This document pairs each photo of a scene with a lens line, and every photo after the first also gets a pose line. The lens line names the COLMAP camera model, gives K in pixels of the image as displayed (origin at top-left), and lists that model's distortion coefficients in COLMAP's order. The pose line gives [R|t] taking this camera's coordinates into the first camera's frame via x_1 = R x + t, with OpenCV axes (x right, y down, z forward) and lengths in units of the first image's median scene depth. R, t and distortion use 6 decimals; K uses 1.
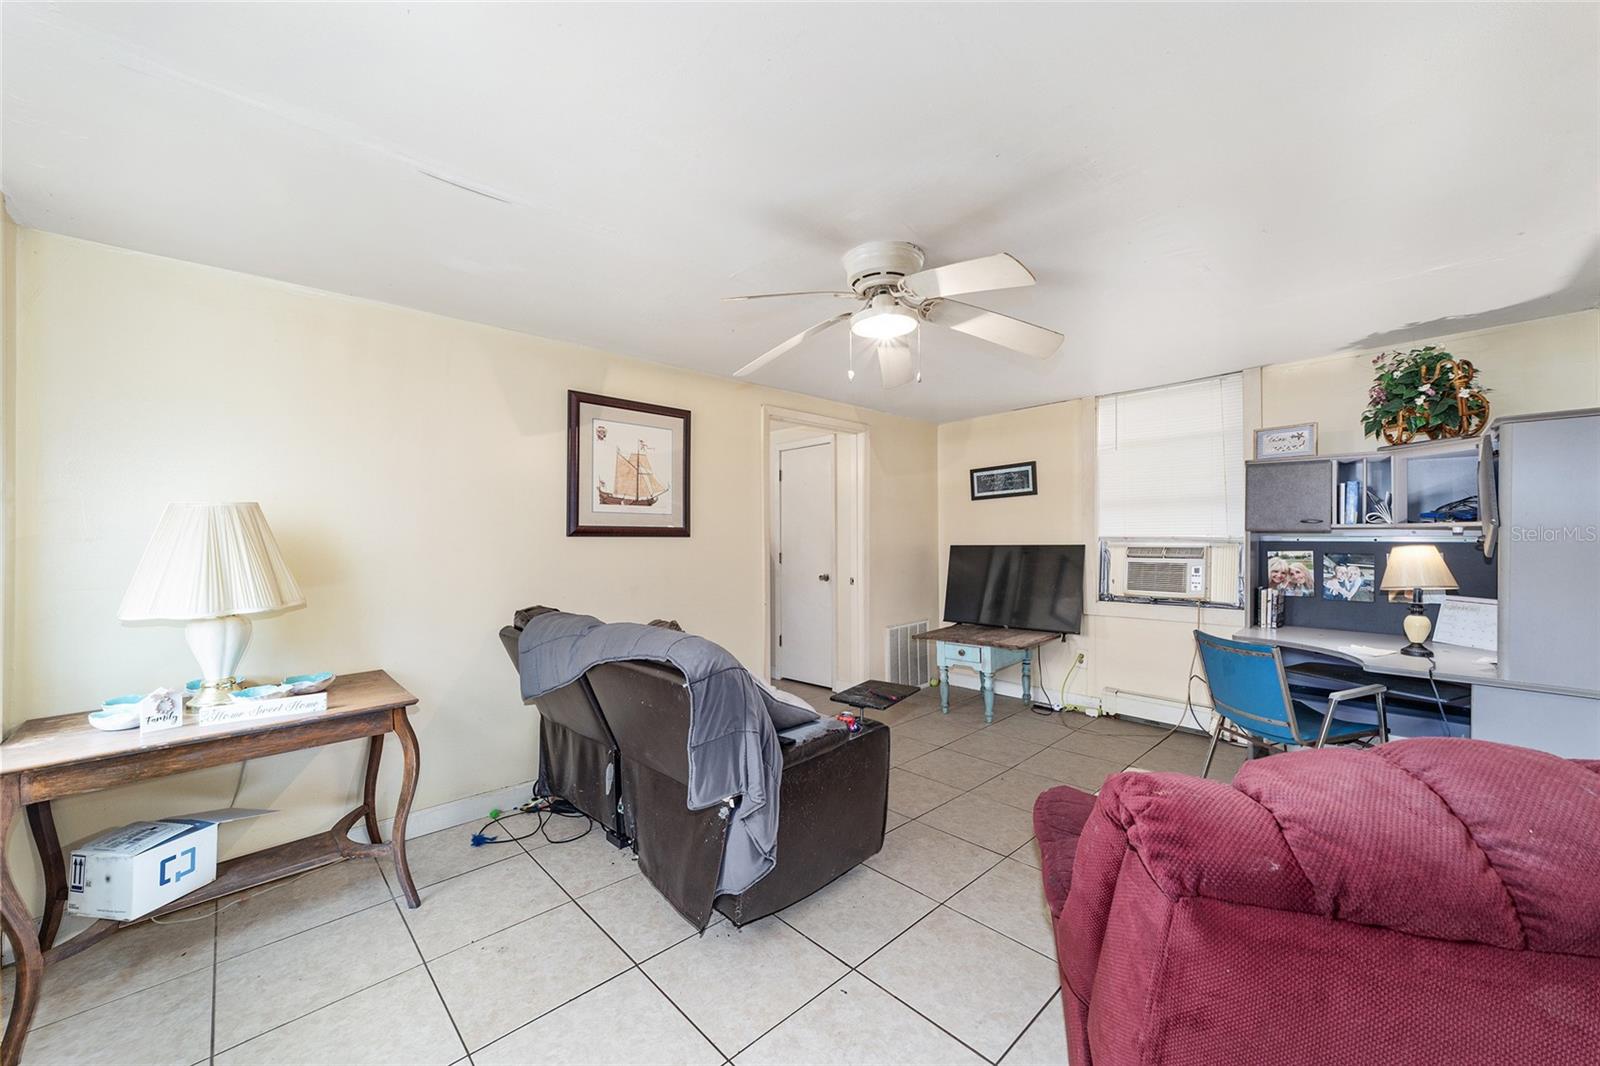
lens RADIAL K [[618.8, 0, 803.7], [0, 618.8, 536.4], [0, 0, 1]] dist [0.000331, 0.000738]
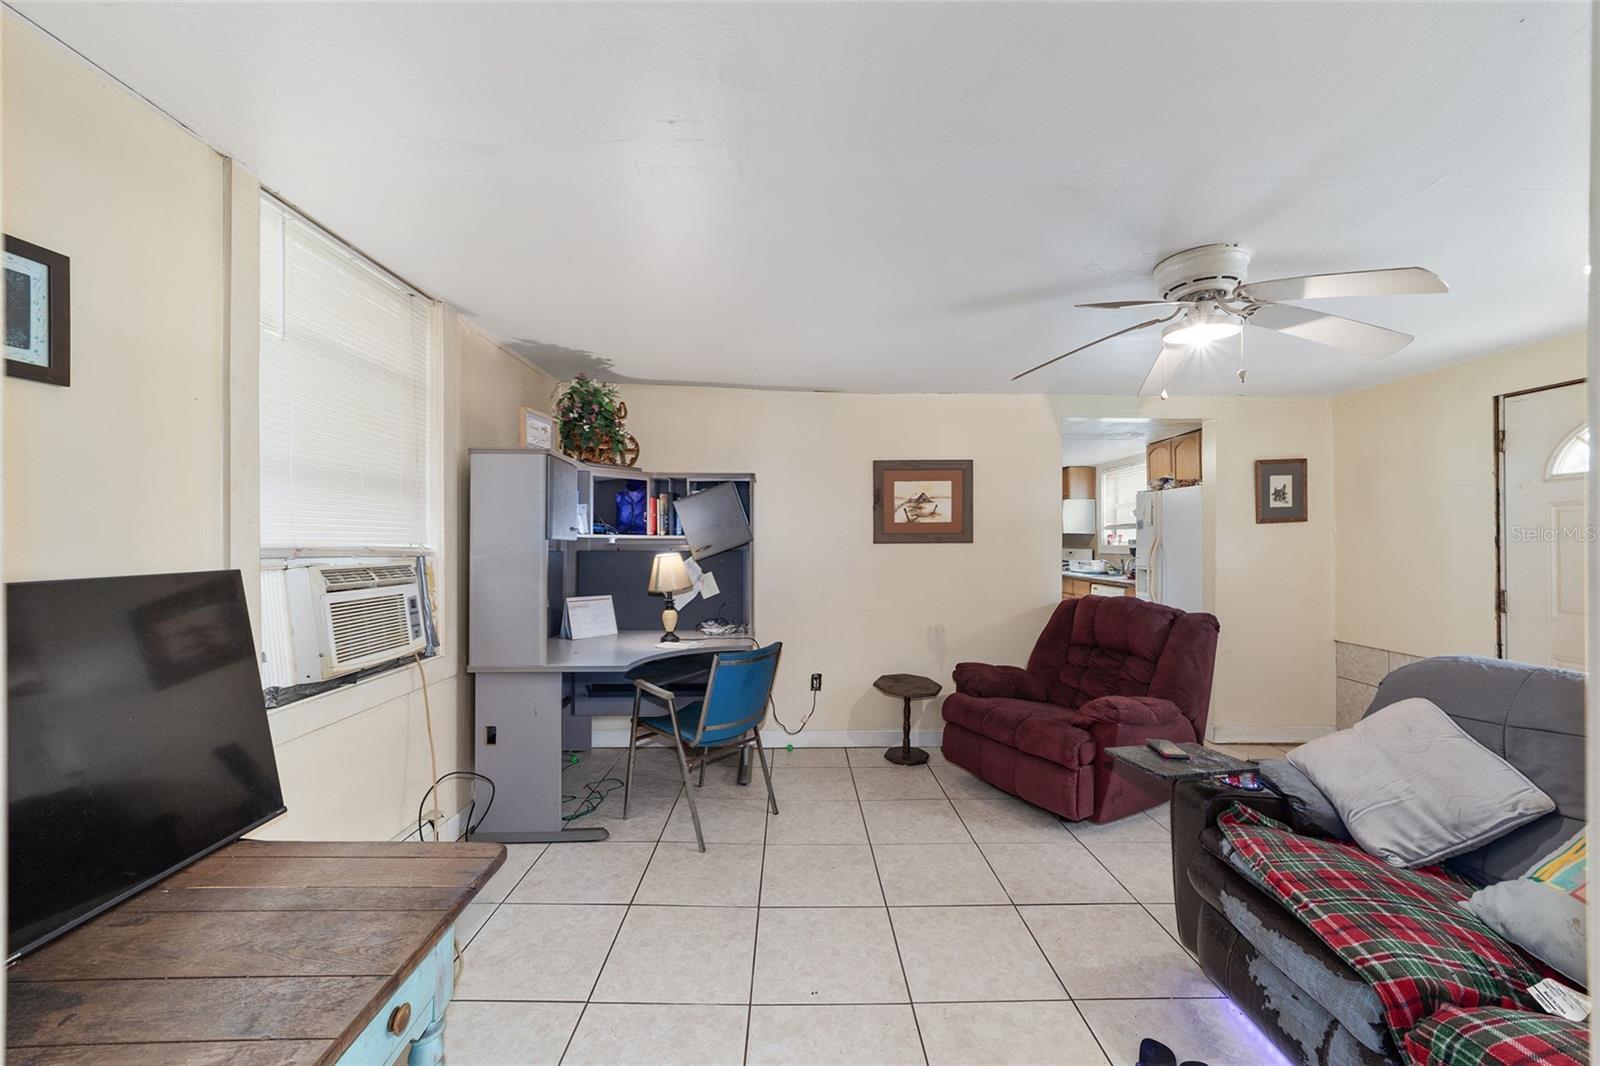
lens RADIAL K [[618.8, 0, 802.7], [0, 618.8, 537.0], [0, 0, 1]] dist [0.000331, 0.000738]
pose [[-0.743349, 0.001472, 0.668902, -0.035215], [-0.008095, 0.999905, -0.011195, -0.004521], [-0.668855, -0.013737, -0.743266, 1.151334]]
